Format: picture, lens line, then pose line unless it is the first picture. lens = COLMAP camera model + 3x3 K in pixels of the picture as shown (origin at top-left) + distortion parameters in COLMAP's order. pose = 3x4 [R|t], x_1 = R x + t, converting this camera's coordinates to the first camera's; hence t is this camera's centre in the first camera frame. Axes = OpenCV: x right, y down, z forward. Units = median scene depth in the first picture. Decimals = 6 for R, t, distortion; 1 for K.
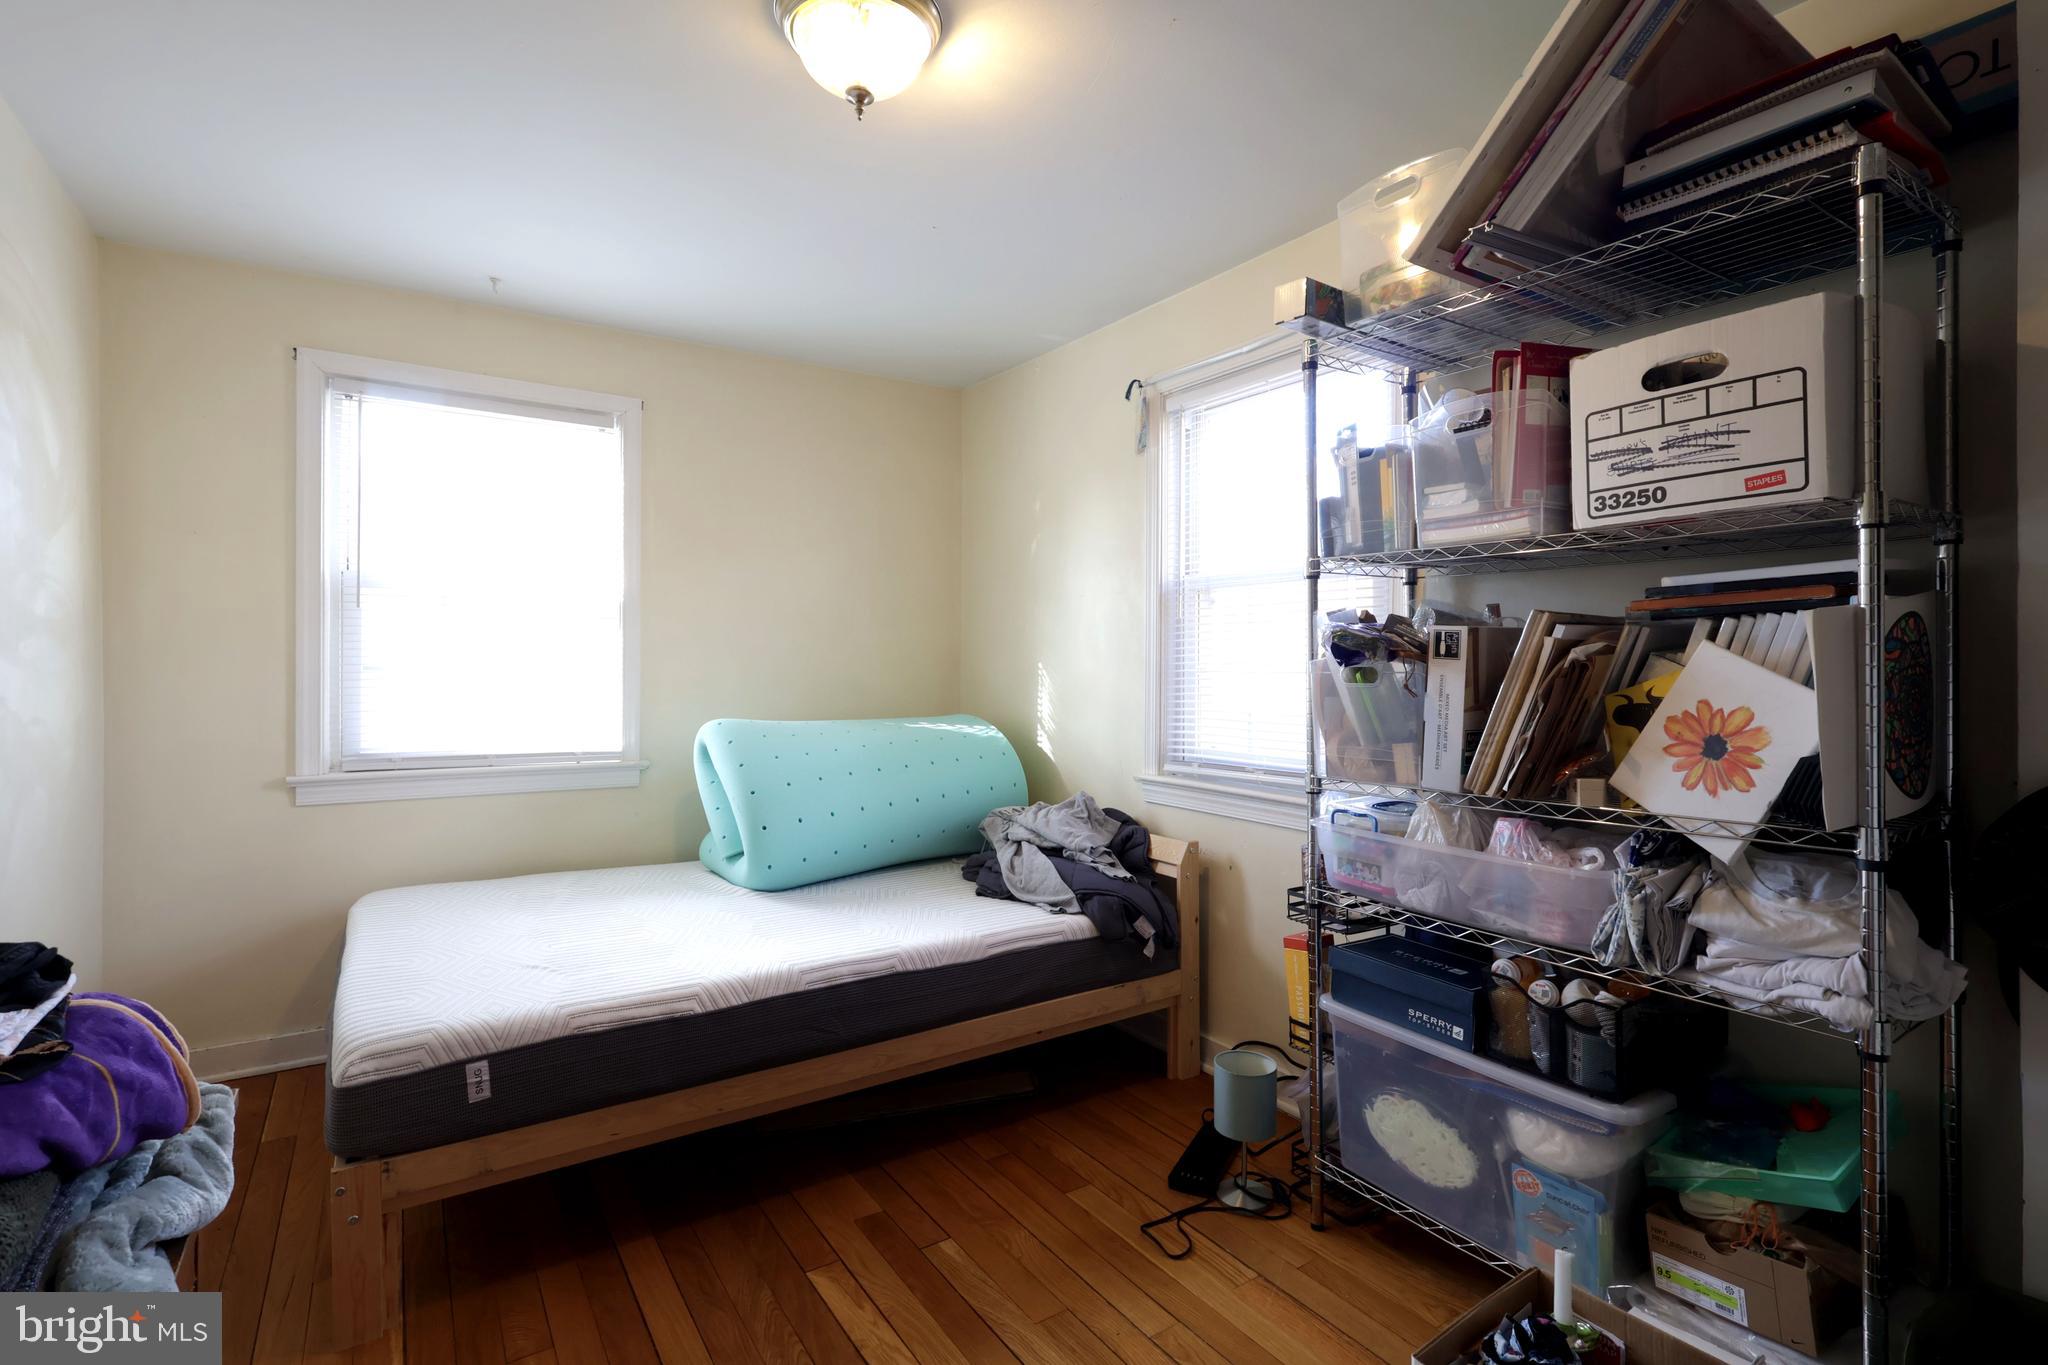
lens RADIAL K [[976.9, 0, 1022.3], [0, 976.9, 660.6], [0, 0, 1]] dist [0.003112, -0.000717]
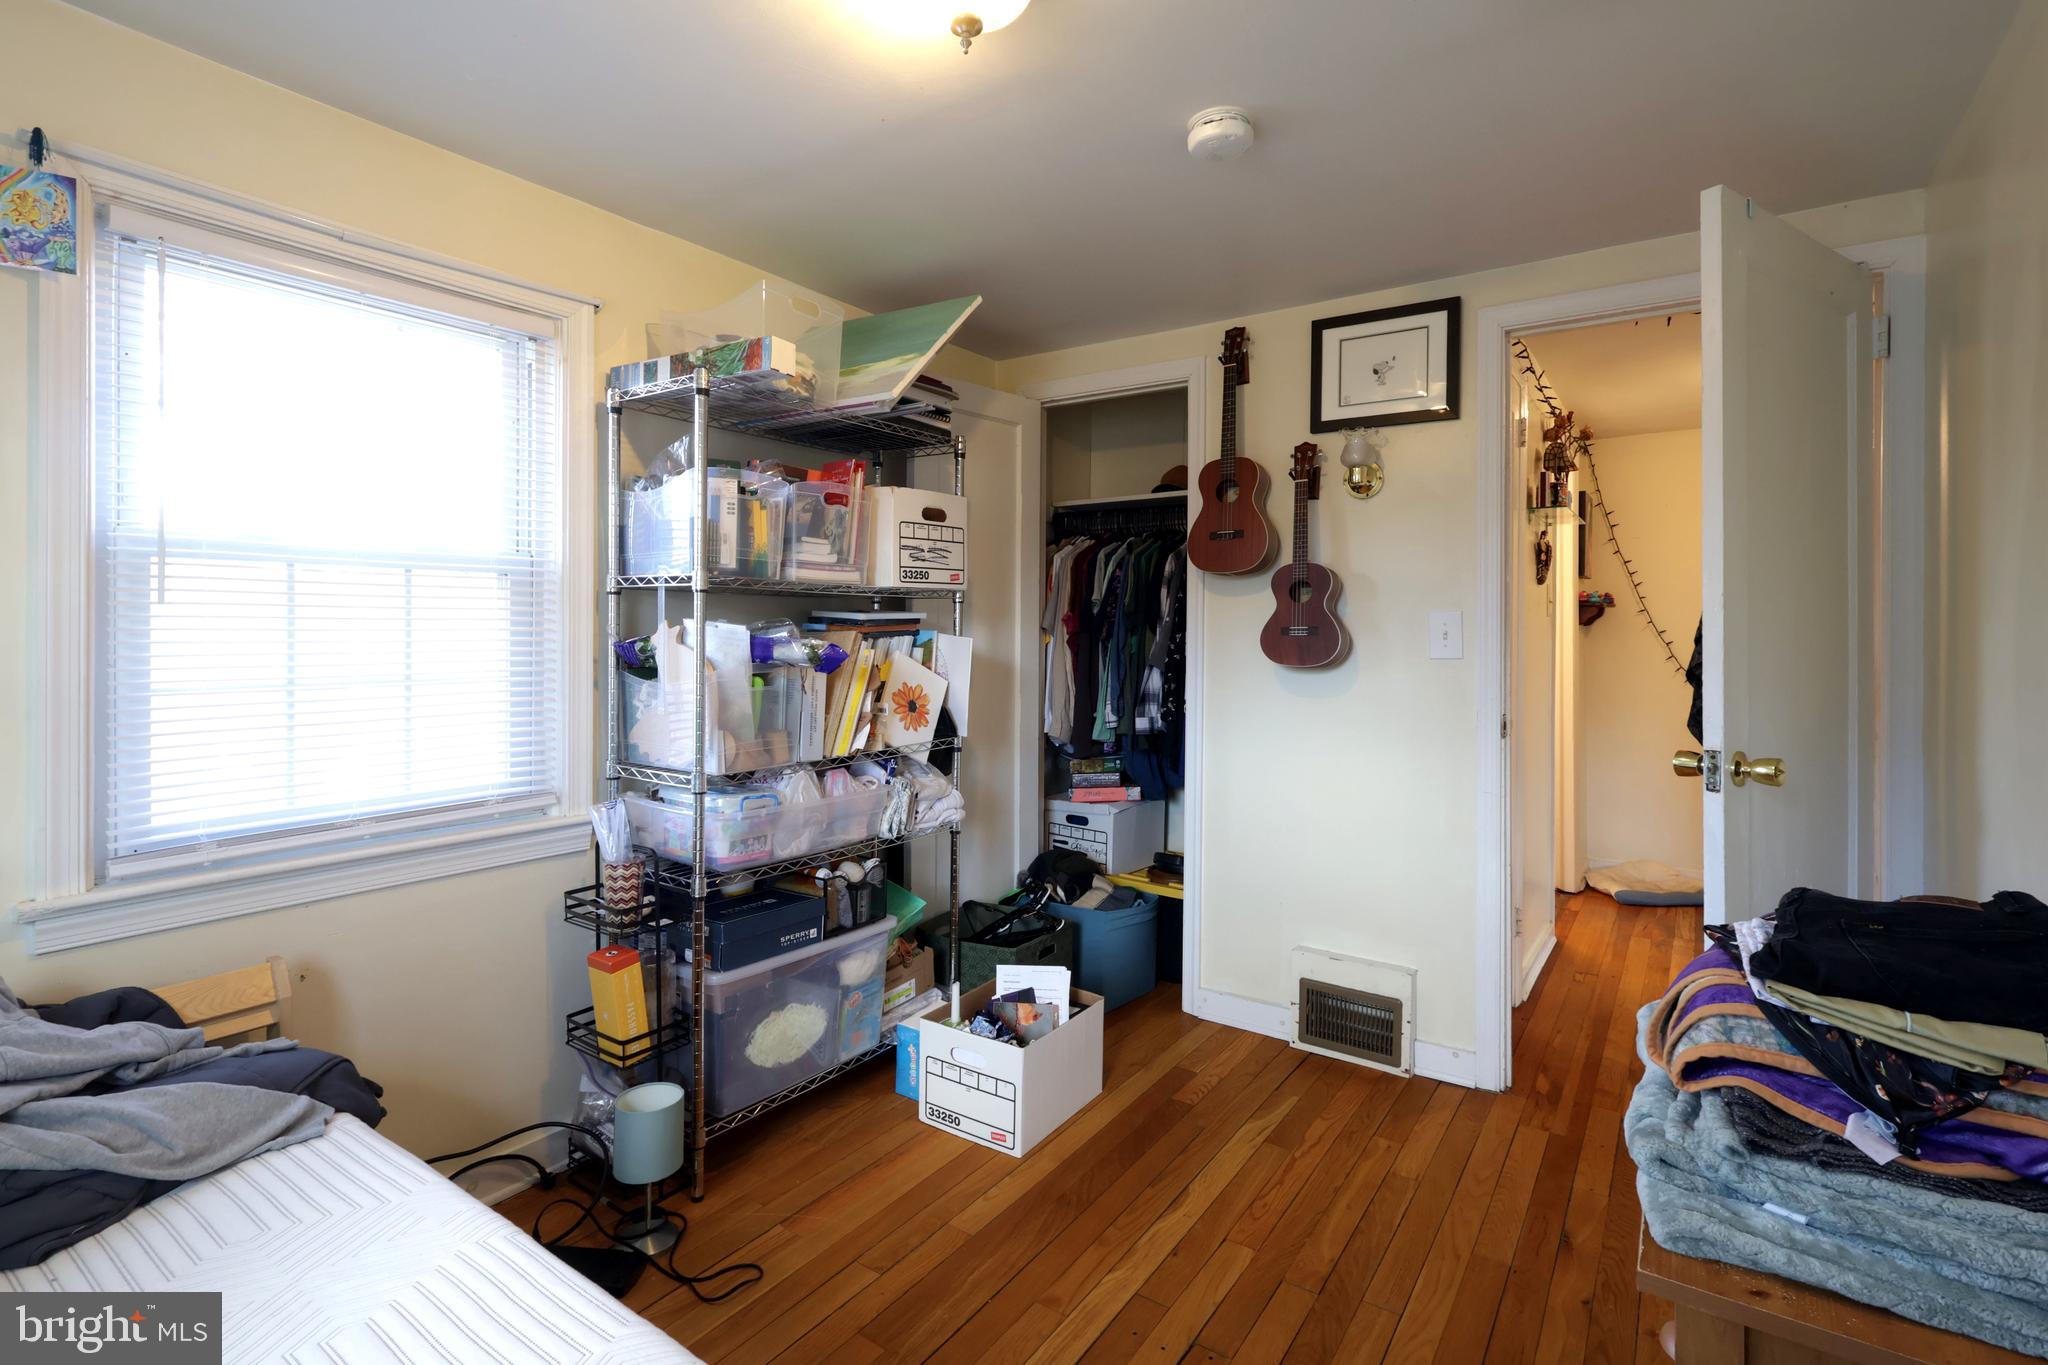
lens RADIAL K [[959.7, 0, 1022.6], [0, 959.7, 627.8], [0, 0, 1]] dist [0.000853, -0.000152]
pose [[-0.368124, 0.000719, 0.929776, -0.987030], [-0.007036, 0.999969, -0.003559, -0.053619], [-0.929750, -0.007852, -0.368108, 1.299310]]
